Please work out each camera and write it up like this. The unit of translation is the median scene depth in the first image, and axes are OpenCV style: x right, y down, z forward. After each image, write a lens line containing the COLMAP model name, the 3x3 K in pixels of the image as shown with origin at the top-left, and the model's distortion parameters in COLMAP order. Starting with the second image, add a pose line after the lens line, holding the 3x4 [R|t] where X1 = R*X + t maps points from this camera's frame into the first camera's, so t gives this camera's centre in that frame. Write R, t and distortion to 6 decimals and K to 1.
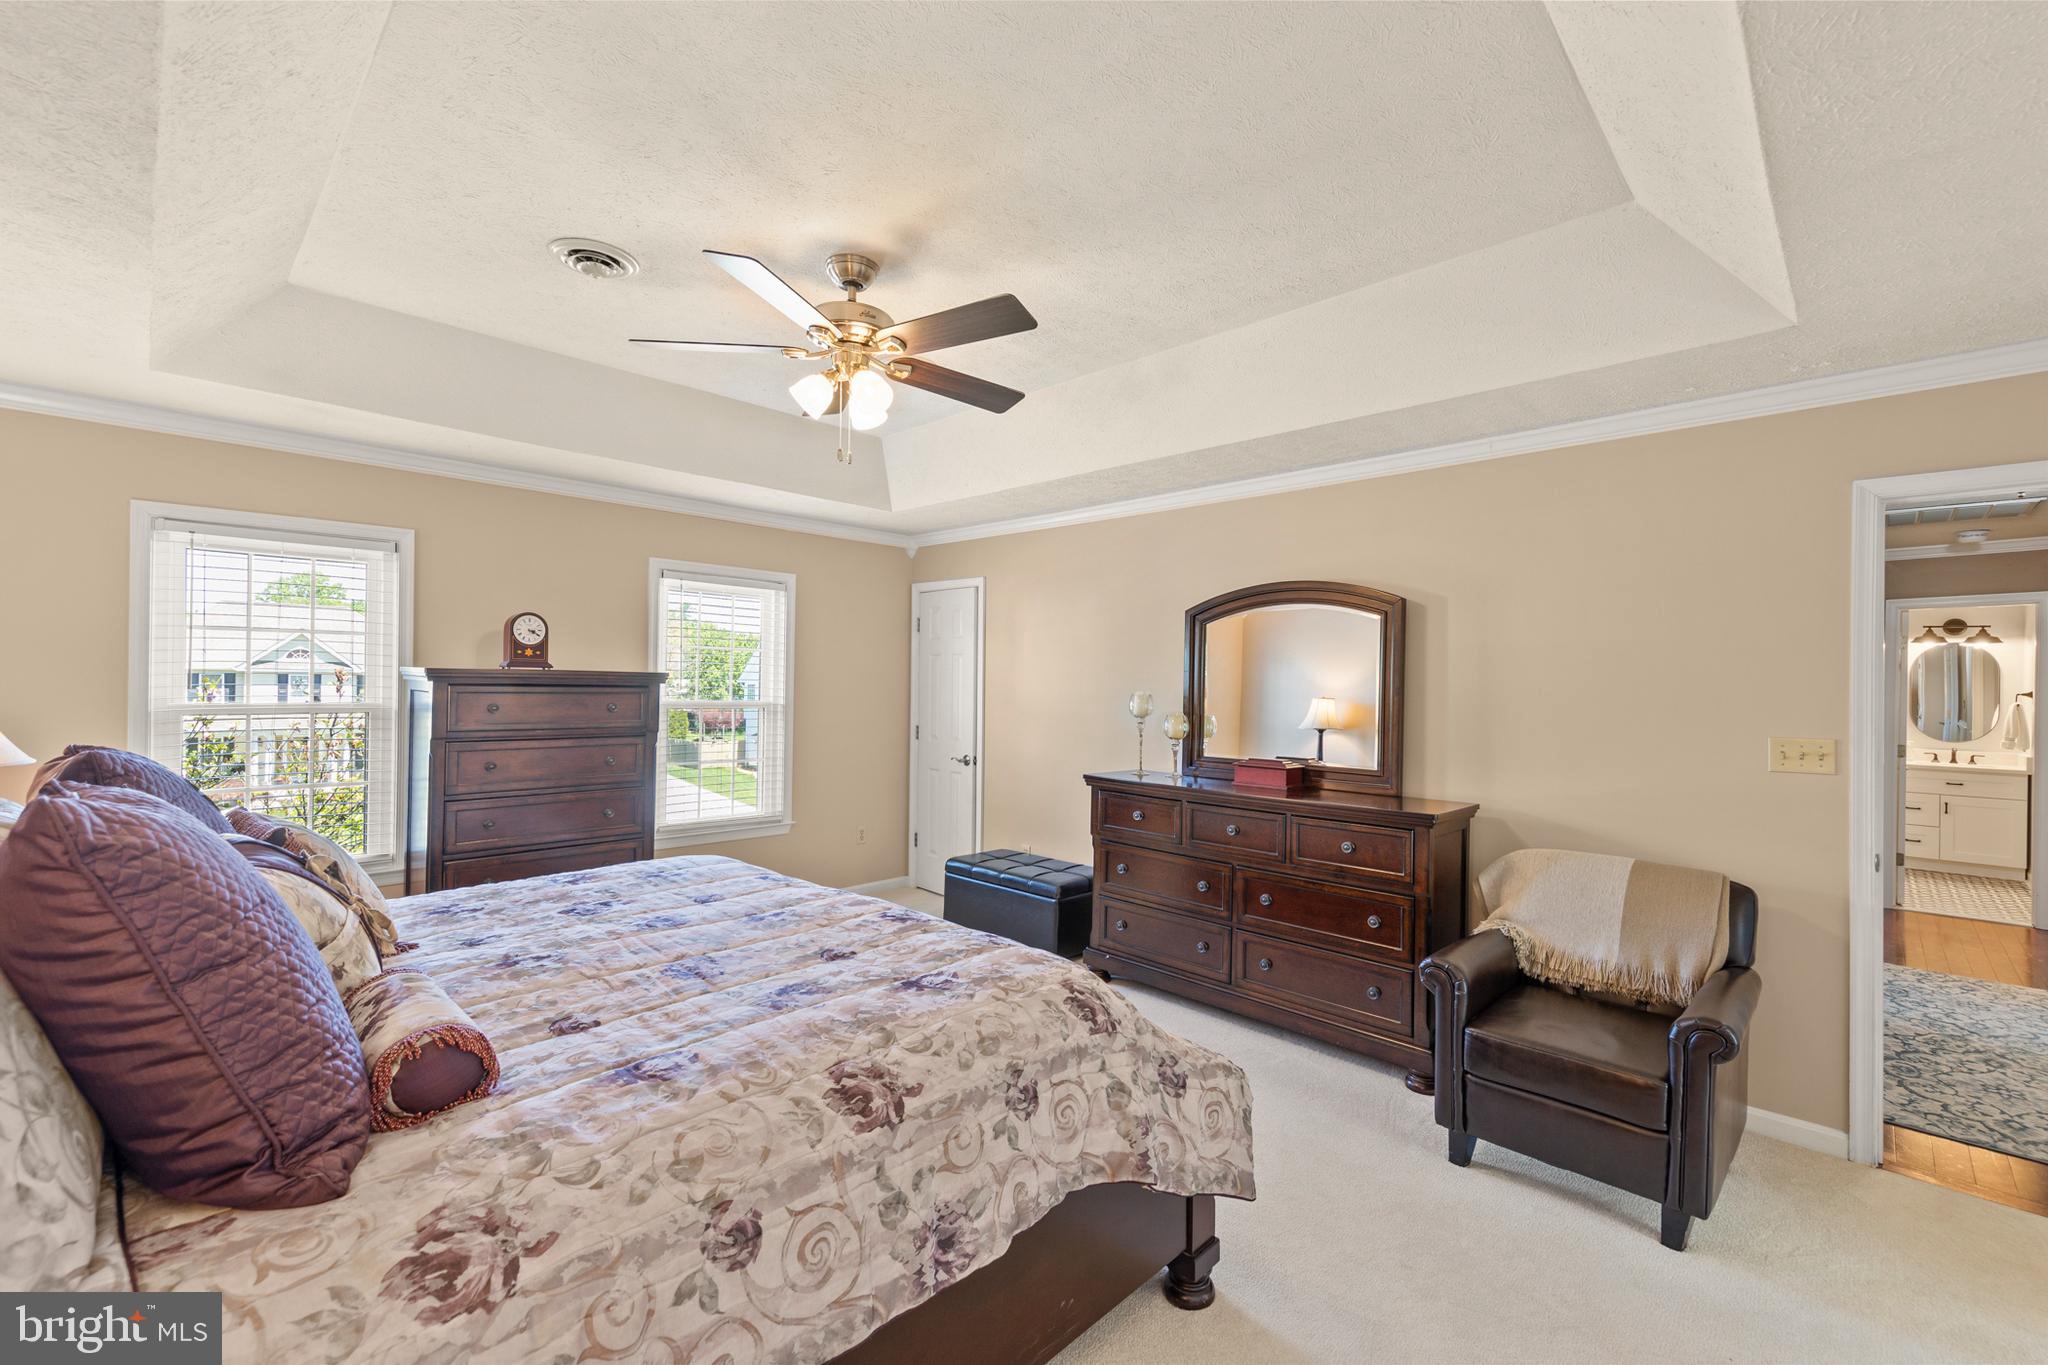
lens RADIAL K [[881.8, 0, 1025.1], [0, 881.8, 683.0], [0, 0, 1]] dist [0.001961, -0.000513]
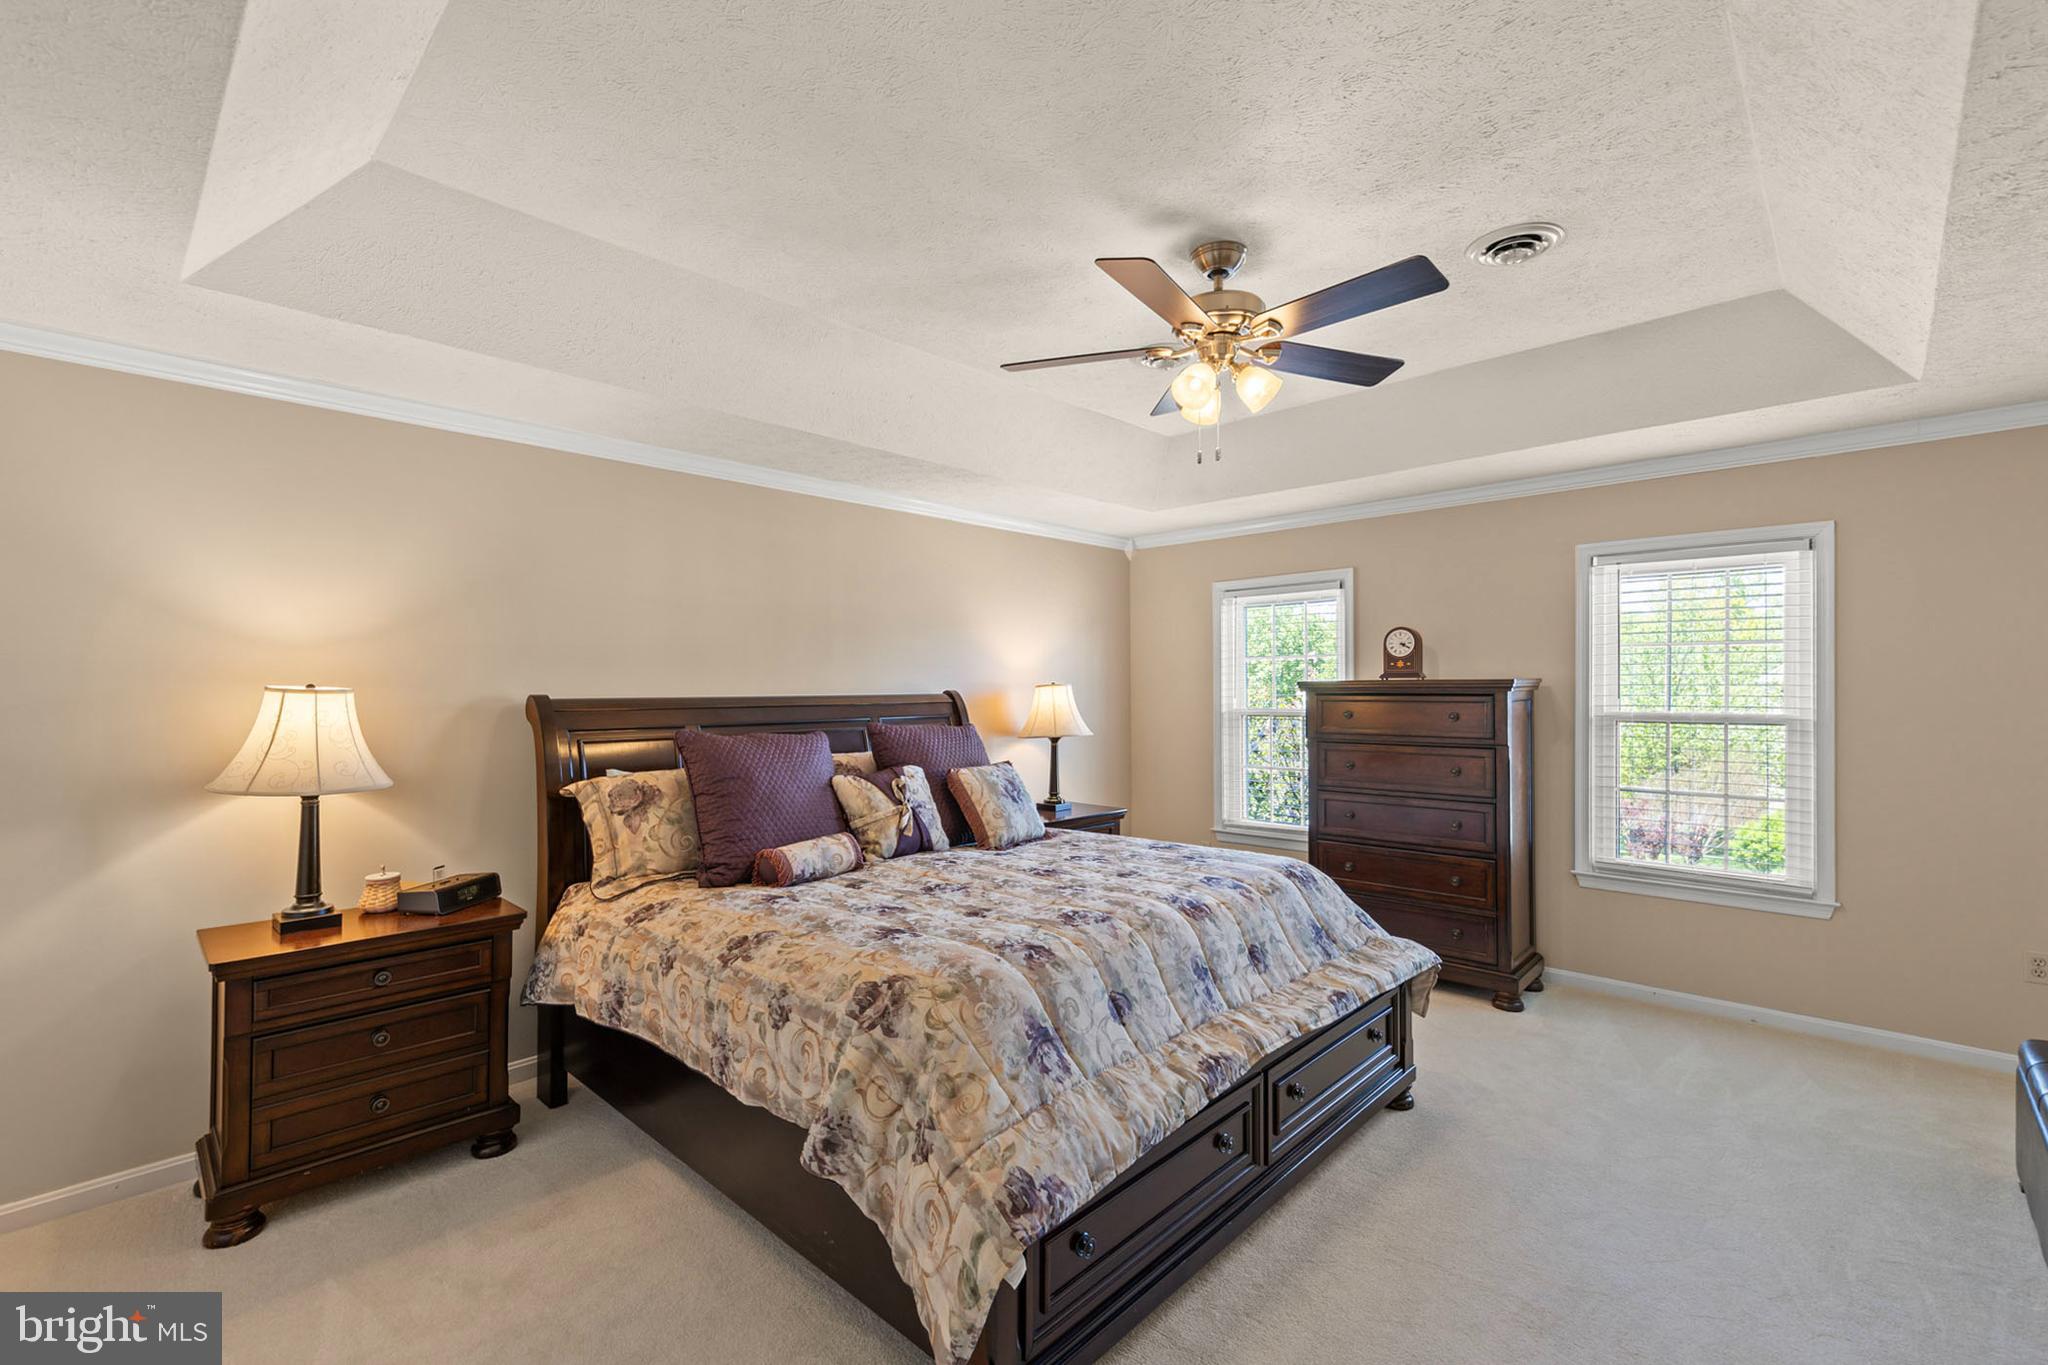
lens RADIAL K [[881.8, 0, 1020.1], [0, 881.8, 682.2], [0, 0, 1]] dist [0.001961, -0.000513]
pose [[0.008863, -0.018854, -0.999783, 0.925450], [0.004047, 0.999815, -0.018818, 0.011644], [0.999953, -0.003880, 0.008938, 0.960632]]
